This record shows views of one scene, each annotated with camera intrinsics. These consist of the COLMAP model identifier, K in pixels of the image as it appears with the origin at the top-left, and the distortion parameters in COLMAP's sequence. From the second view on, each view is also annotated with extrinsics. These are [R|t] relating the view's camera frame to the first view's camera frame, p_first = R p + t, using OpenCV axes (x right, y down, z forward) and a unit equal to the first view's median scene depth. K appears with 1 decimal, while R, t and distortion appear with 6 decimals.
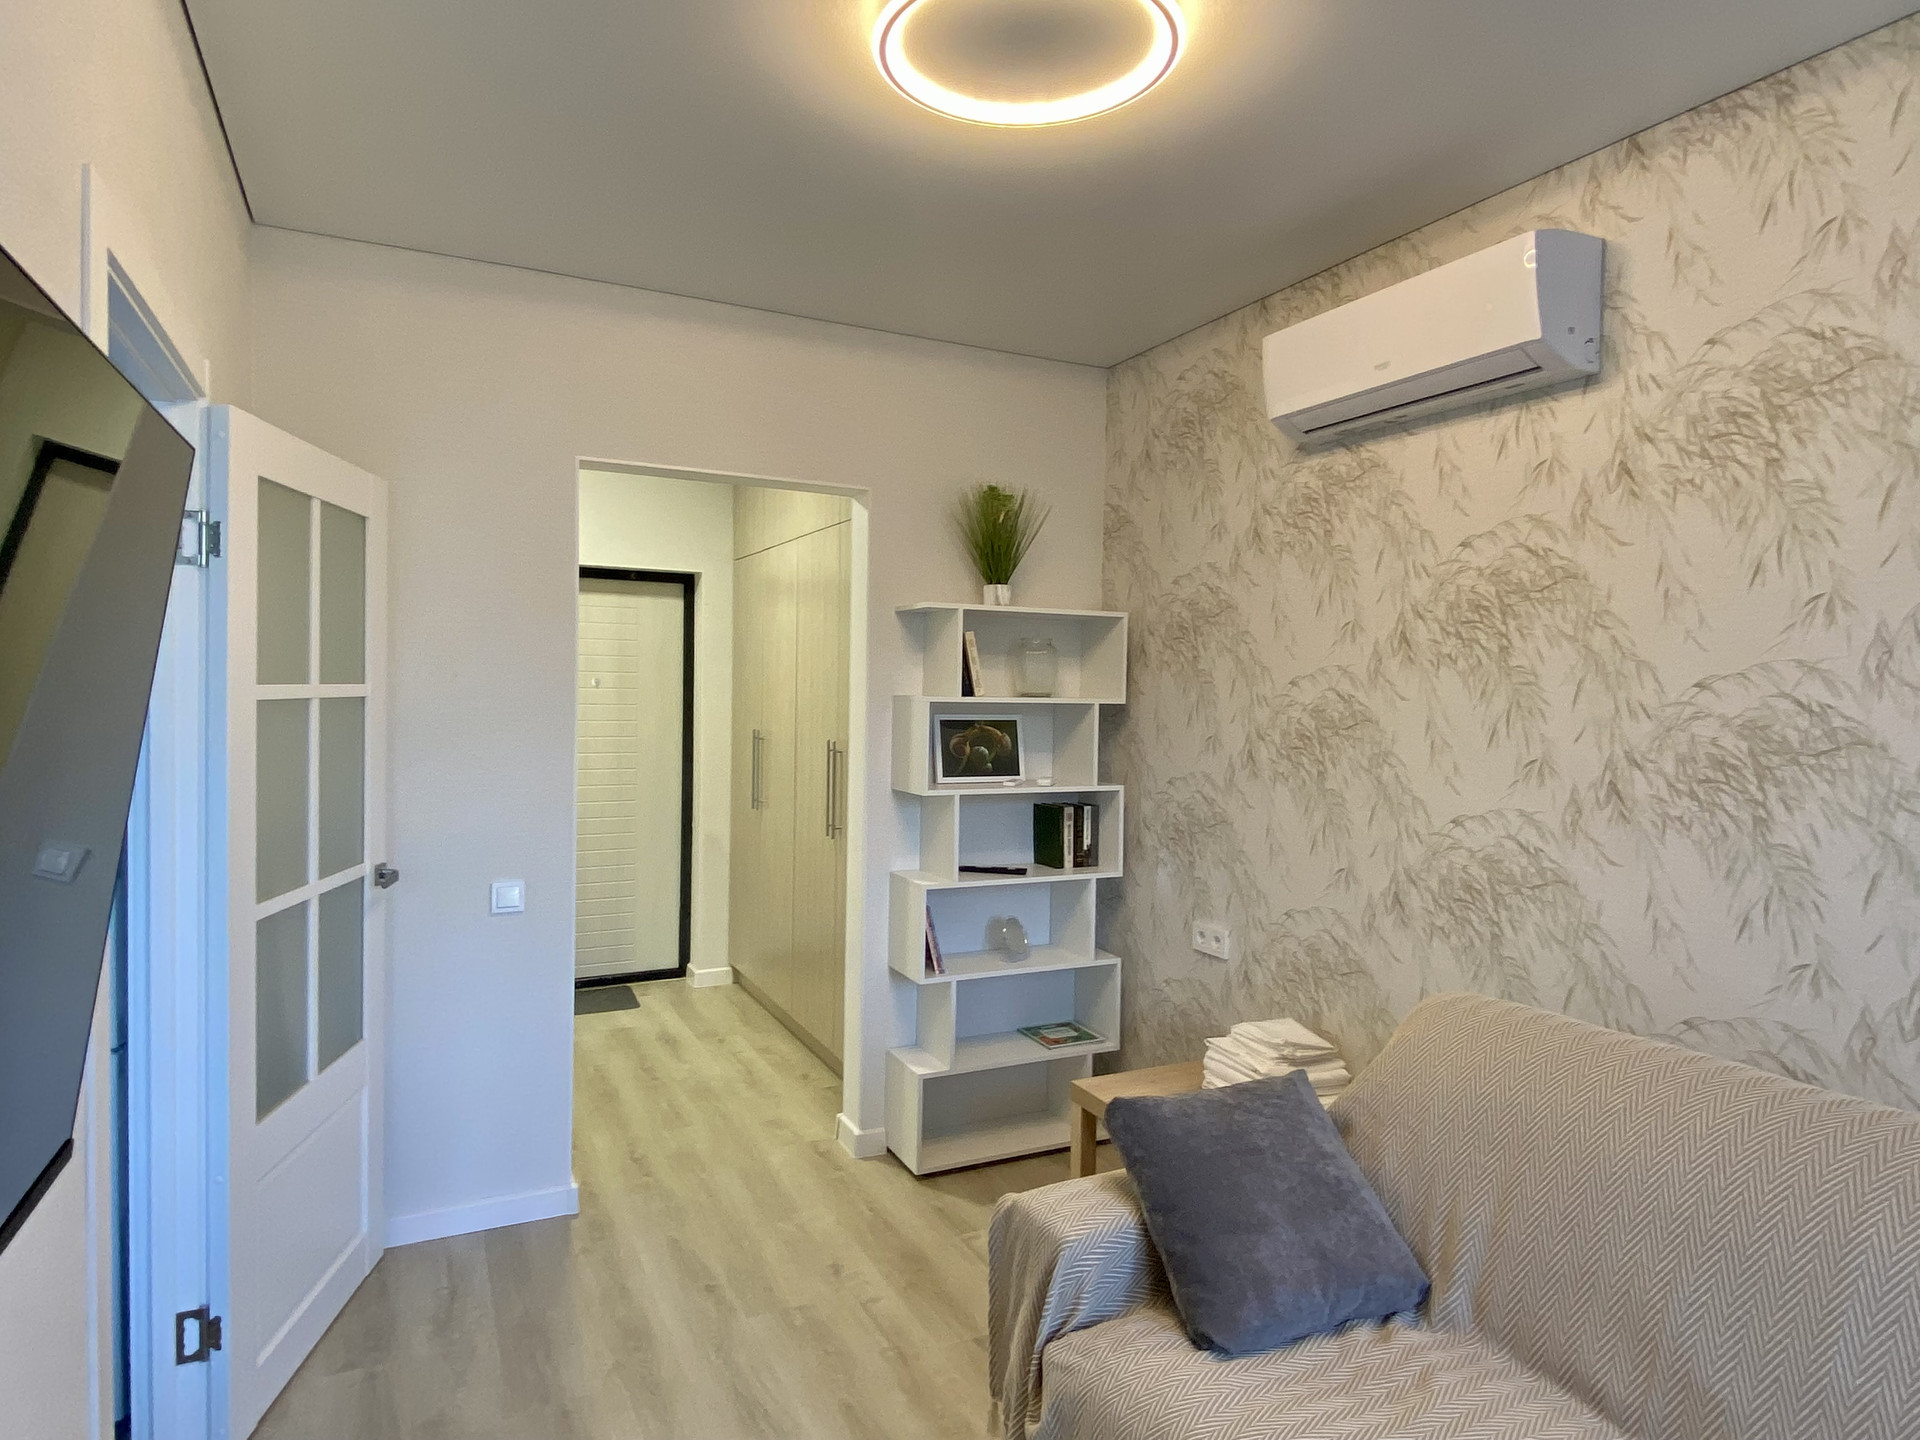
lens RADIAL K [[1126.9, 0, 959.1], [0, 1126.9, 717.5], [0, 0, 1]] dist [0.008287, -0.002646]
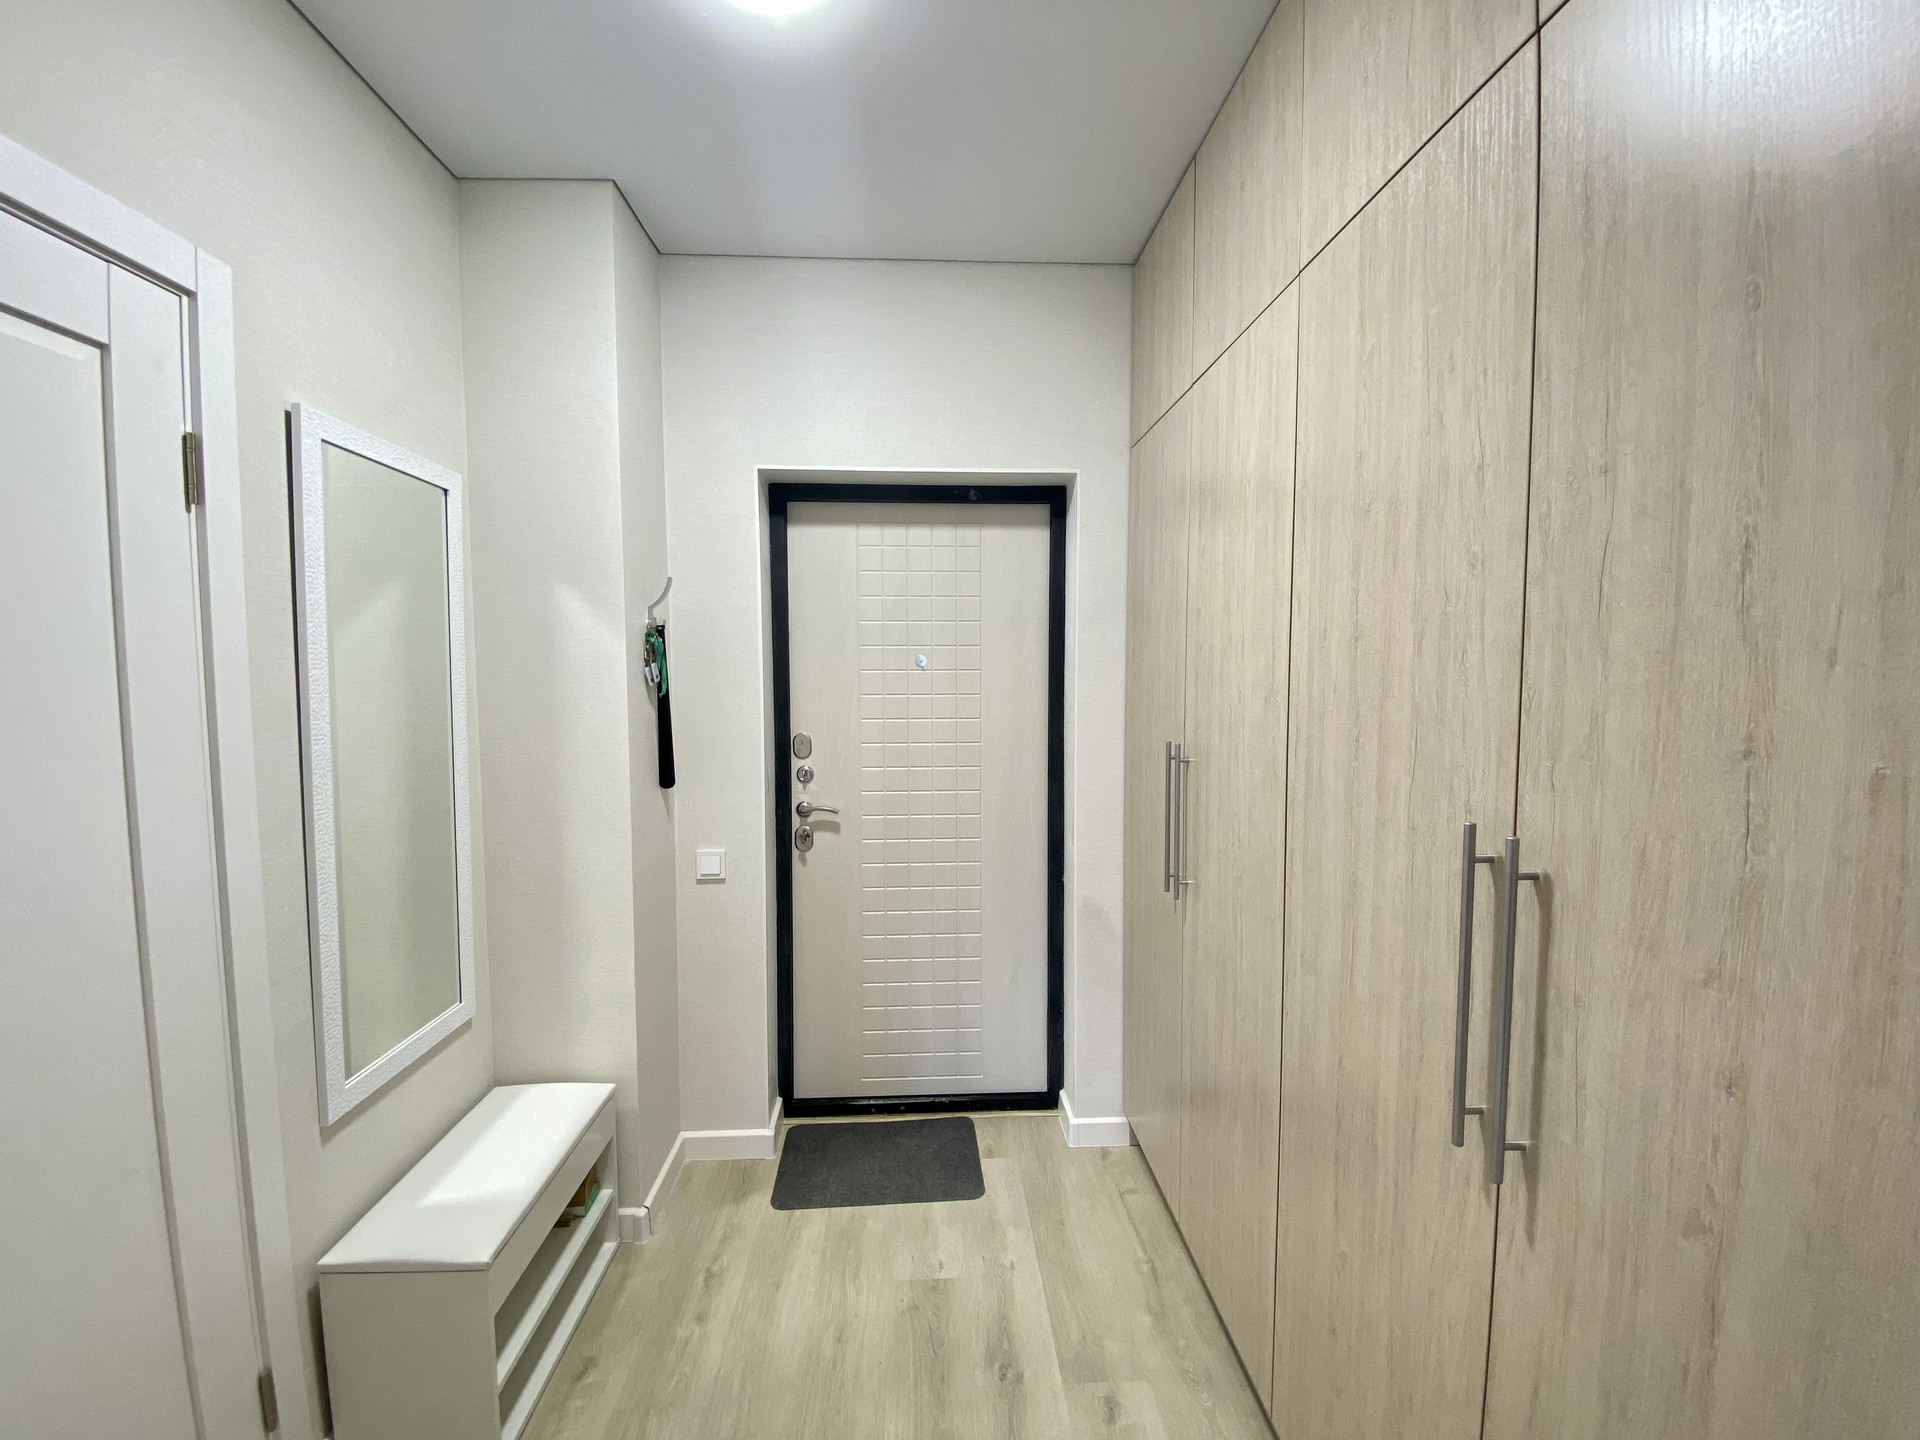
lens RADIAL K [[772.8, 0, 955.1], [0, 772.8, 718.1], [0, 0, 1]] dist [0.001208, -0.000030]
pose [[0.918614, 0.003958, -0.395136, -0.123483], [0.008103, 0.999551, 0.028849, -0.012460], [0.395073, -0.029703, 0.918169, 0.588087]]
